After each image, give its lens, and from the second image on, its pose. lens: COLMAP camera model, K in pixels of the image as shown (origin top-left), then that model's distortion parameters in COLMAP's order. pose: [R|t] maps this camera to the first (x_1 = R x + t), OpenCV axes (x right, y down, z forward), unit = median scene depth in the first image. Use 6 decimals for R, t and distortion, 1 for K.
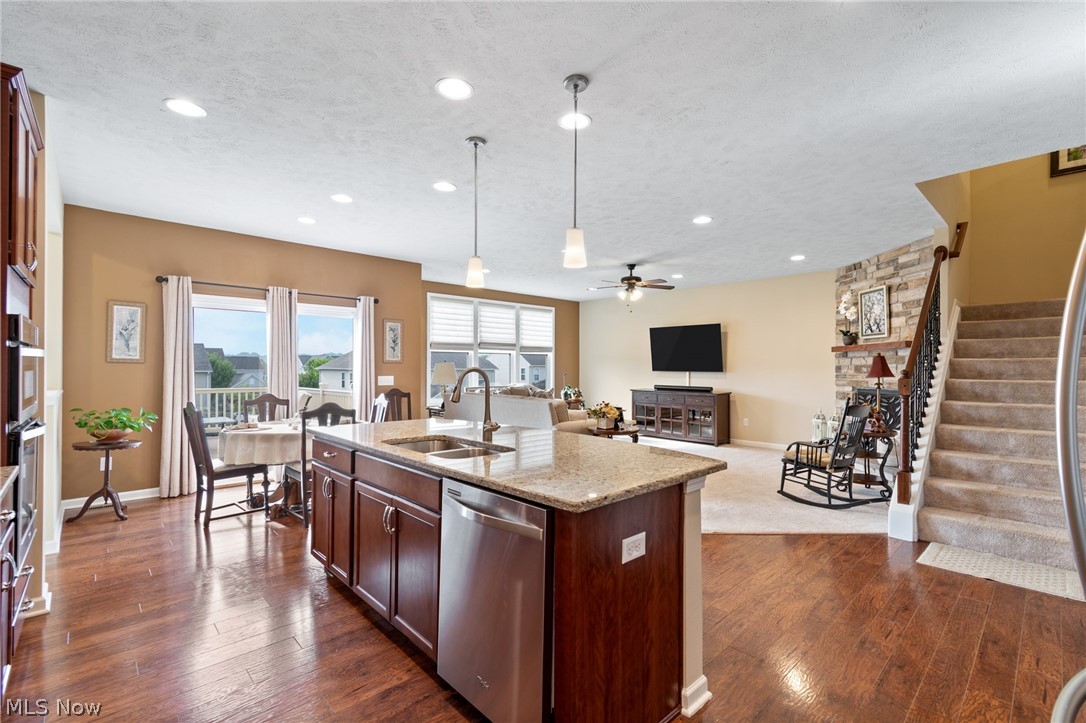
lens RADIAL K [[485.9, 0, 543.0], [0, 485.9, 366.8], [0, 0, 1]] dist [-0.003564, -0.000739]
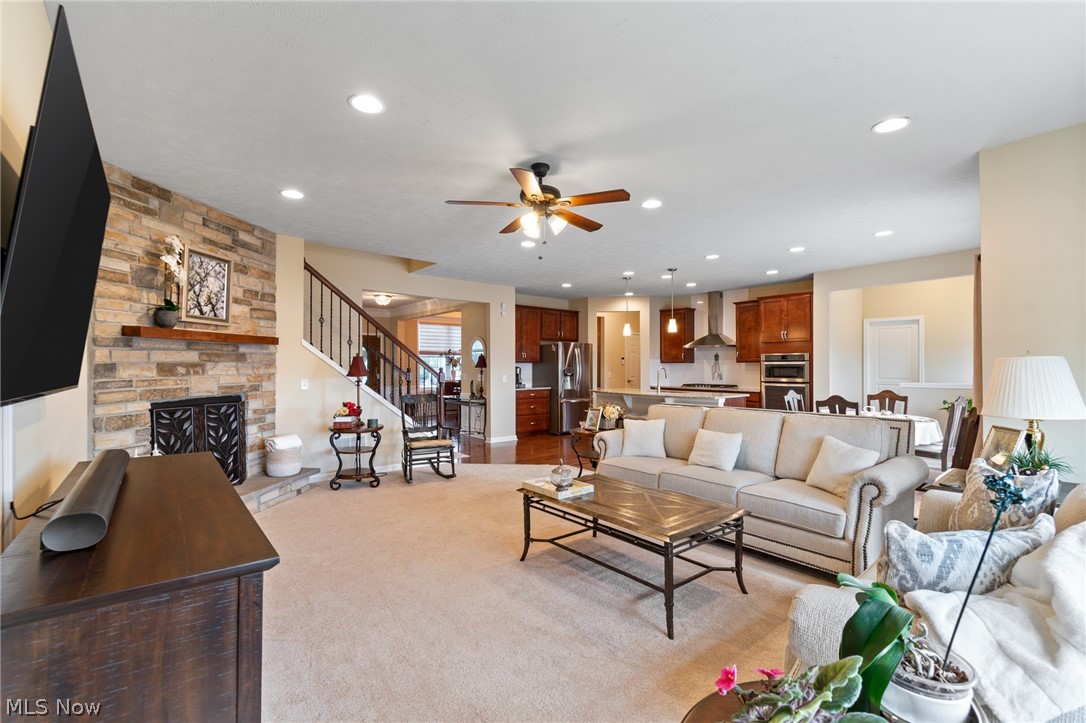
lens RADIAL K [[485.9, 0, 543.2], [0, 485.9, 359.7], [0, 0, 1]] dist [-0.003564, -0.000739]
pose [[-0.997121, -0.000878, 0.075819, 0.143208], [-0.001983, 0.999893, -0.014496, 0.000477], [-0.075798, -0.014605, -0.997016, 1.533479]]
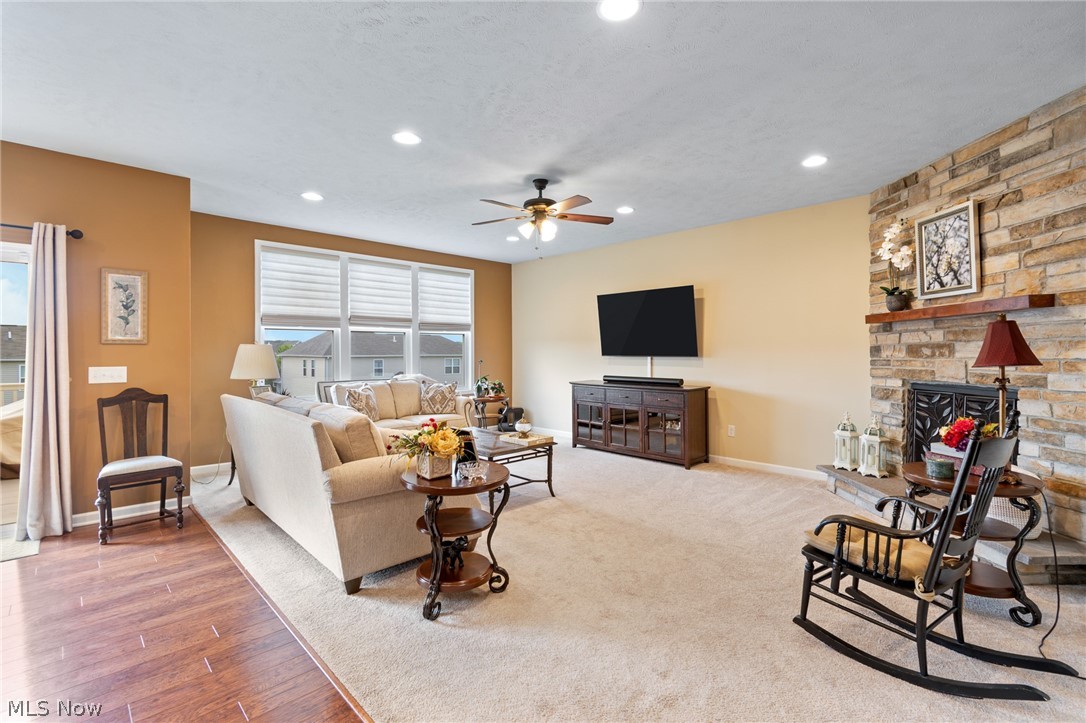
lens RADIAL K [[485.9, 0, 546.2], [0, 485.9, 349.6], [0, 0, 1]] dist [-0.003564, -0.000739]
pose [[0.999740, -0.004789, 0.022315, 0.177982], [0.004925, 0.999970, -0.006032, 0.004826], [-0.022285, 0.006140, 0.999733, 0.402891]]
